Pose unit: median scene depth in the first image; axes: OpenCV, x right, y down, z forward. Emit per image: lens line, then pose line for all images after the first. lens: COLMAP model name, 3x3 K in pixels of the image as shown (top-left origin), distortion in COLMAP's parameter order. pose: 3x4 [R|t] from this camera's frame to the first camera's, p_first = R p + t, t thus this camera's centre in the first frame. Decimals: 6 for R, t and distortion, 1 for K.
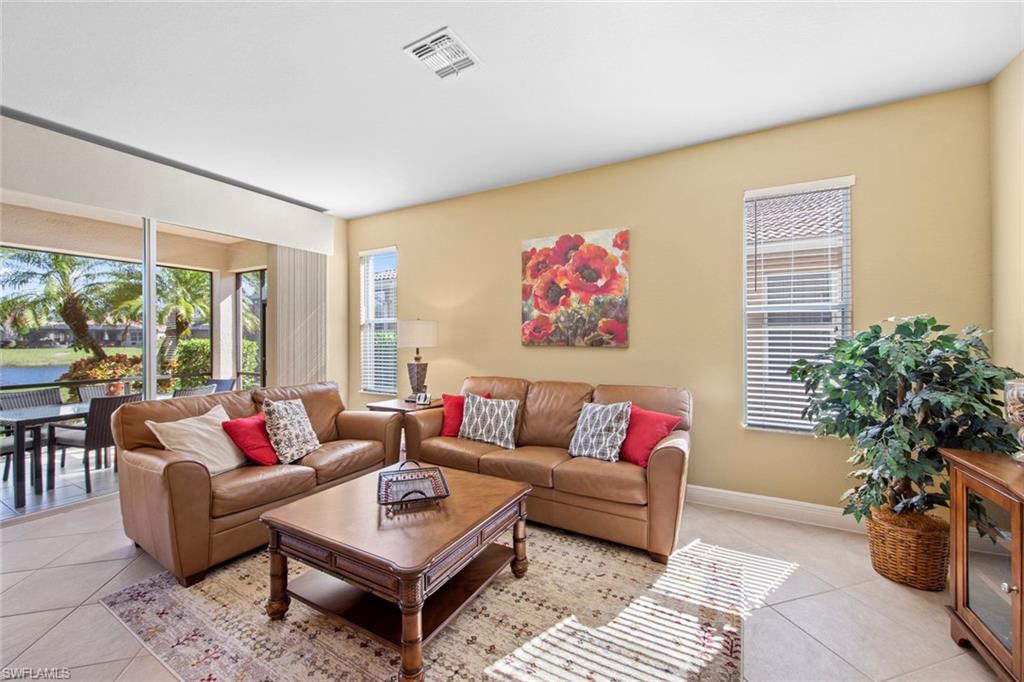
lens RADIAL K [[400.4, 0, 511.4], [0, 400.4, 336.2], [0, 0, 1]] dist [0.010173, -0.004845]
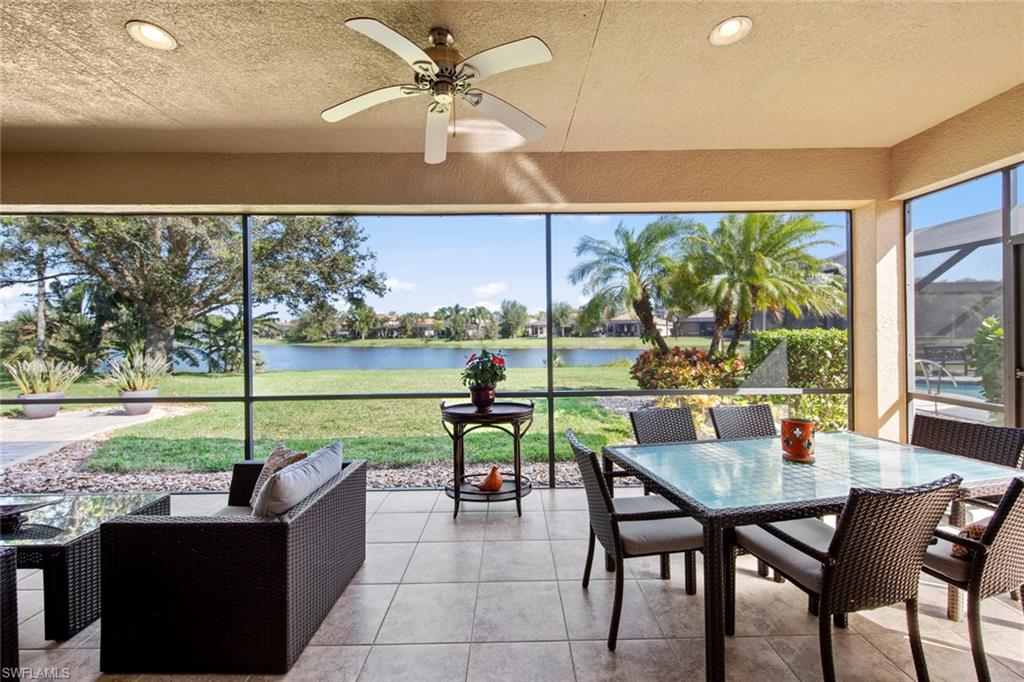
lens RADIAL K [[403.3, 0, 513.1], [0, 403.3, 330.1], [0, 0, 1]] dist [0.001316, -0.000200]
pose [[0.494982, -0.005000, -0.868889, -0.936031], [0.011817, 0.999930, 0.000978, 0.001734], [0.868823, -0.010752, 0.495006, 0.572906]]
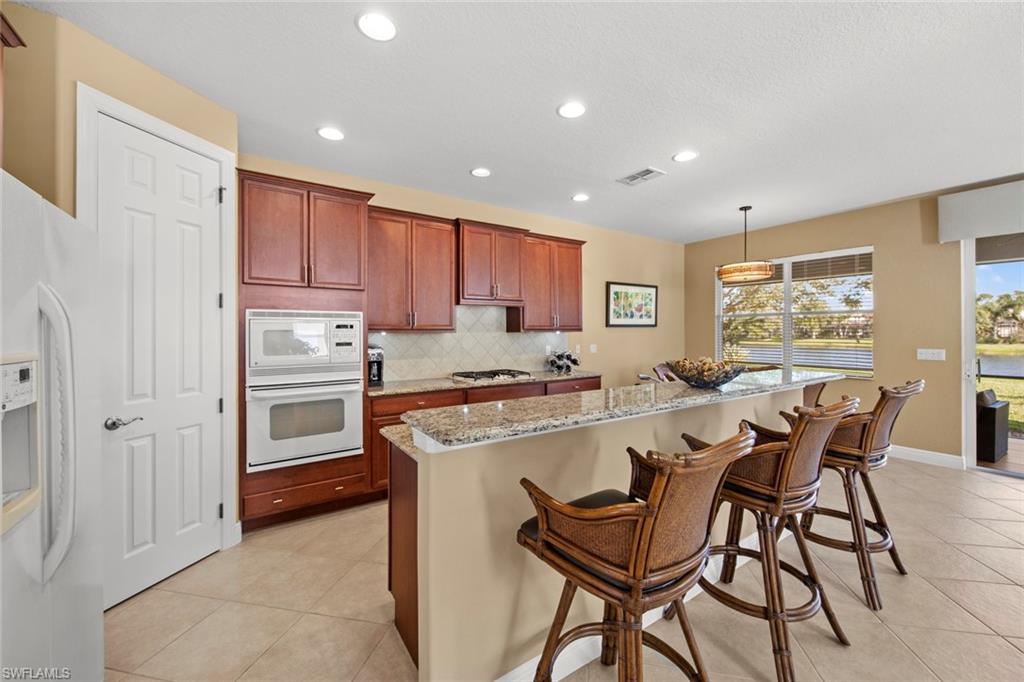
lens RADIAL K [[400.4, 0, 511.4], [0, 400.4, 336.2], [0, 0, 1]] dist [0.010173, -0.004845]
pose [[-0.452181, 0.013225, -0.891828, 0.427244], [0.007692, 0.999911, 0.010927, -0.031100], [0.891893, -0.001919, -0.452242, -0.270789]]
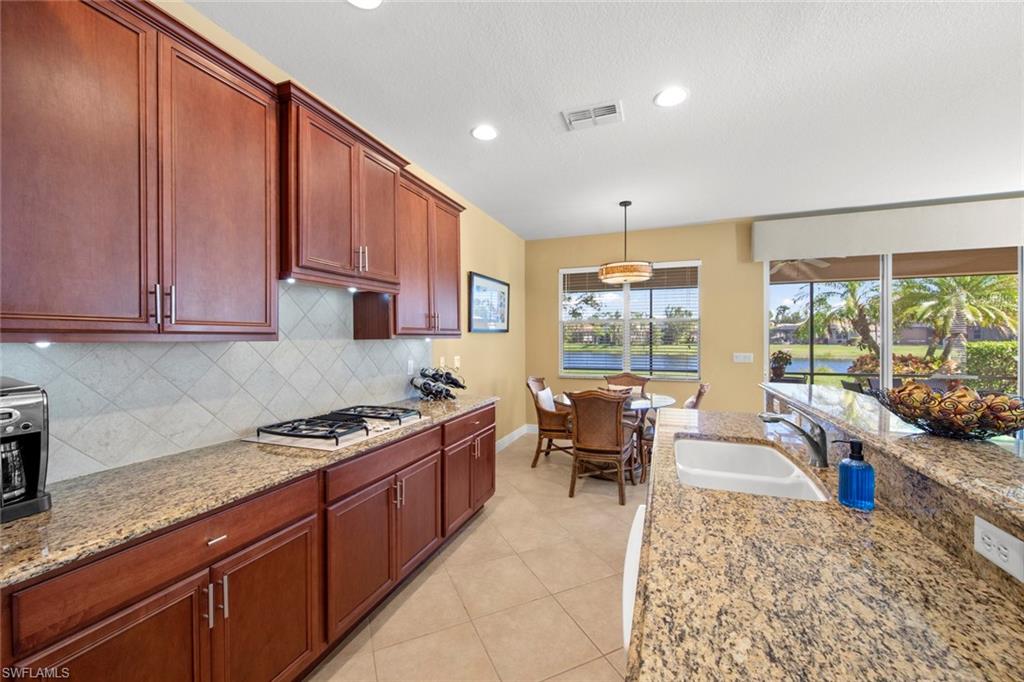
lens RADIAL K [[403.2, 0, 516.1], [0, 403.2, 343.2], [0, 0, 1]] dist [0.000990, -0.000282]
pose [[0.155971, 0.015438, -0.987641, 0.046020], [0.006617, 0.999839, 0.016674, -0.033410], [0.987739, -0.009136, 0.155844, -0.699437]]
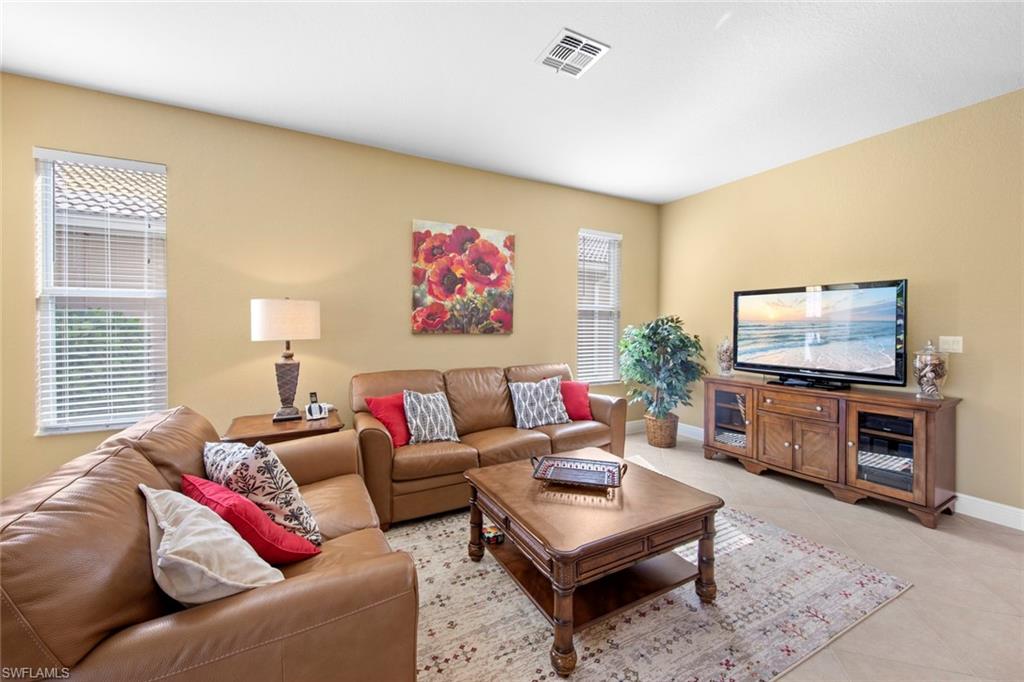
lens RADIAL K [[399.1, 0, 522.2], [0, 399.1, 326.8], [0, 0, 1]] dist [0.001188, -0.000050]
pose [[0.526628, -0.001671, 0.850094, -0.651347], [-0.005566, 0.999970, 0.005414, 0.000341], [-0.850078, -0.007583, 0.526603, 0.326733]]
